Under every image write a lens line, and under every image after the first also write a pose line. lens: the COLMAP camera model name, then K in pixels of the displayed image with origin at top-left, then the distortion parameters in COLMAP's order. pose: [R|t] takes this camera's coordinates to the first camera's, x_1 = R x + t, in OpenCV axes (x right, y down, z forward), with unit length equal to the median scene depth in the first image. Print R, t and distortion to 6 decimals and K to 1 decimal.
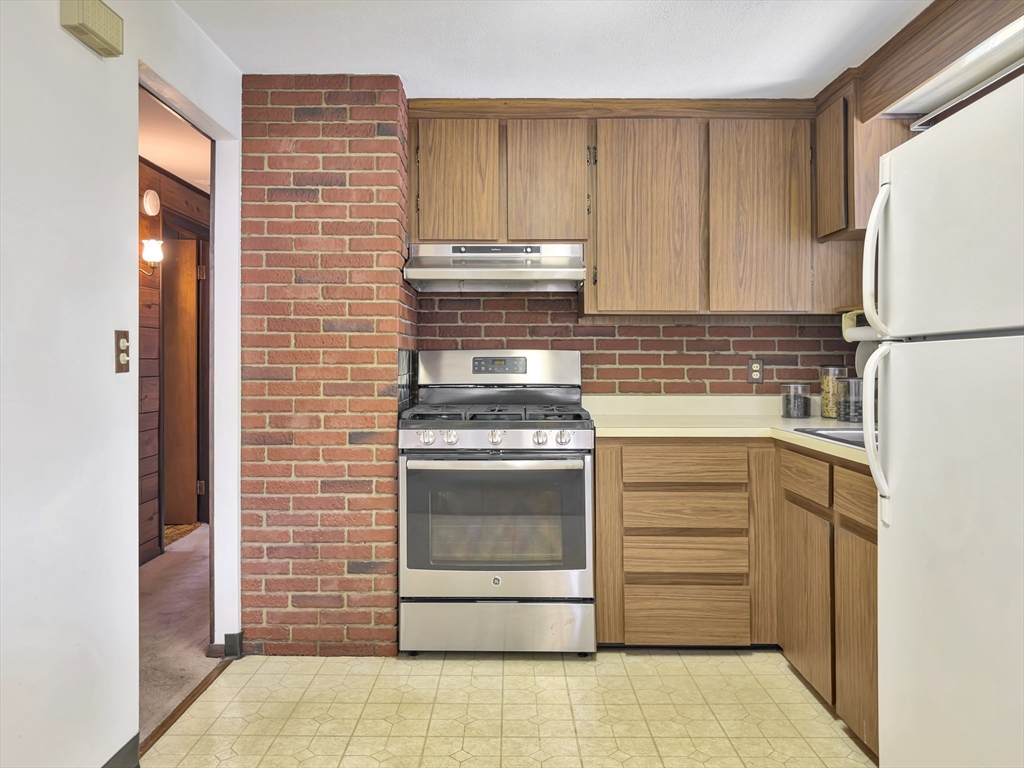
lens RADIAL K [[757.4, 0, 509.1], [0, 757.4, 369.1], [0, 0, 1]] dist [0.007439, -0.000129]
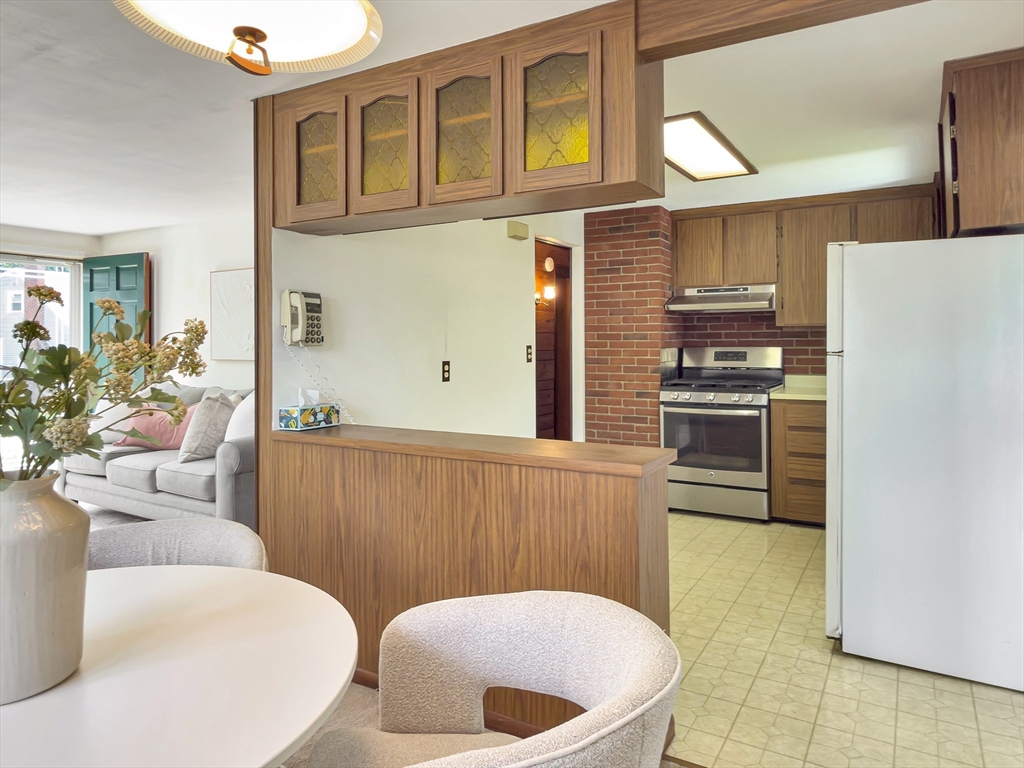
lens RADIAL K [[681.6, 0, 505.6], [0, 681.6, 343.7], [0, 0, 1]] dist [-0.001132, 0.001344]
pose [[0.858334, -0.003957, -0.513076, 0.397178], [0.002605, 0.999991, -0.003355, -0.034222], [0.513085, 0.001543, 0.858336, -0.667308]]
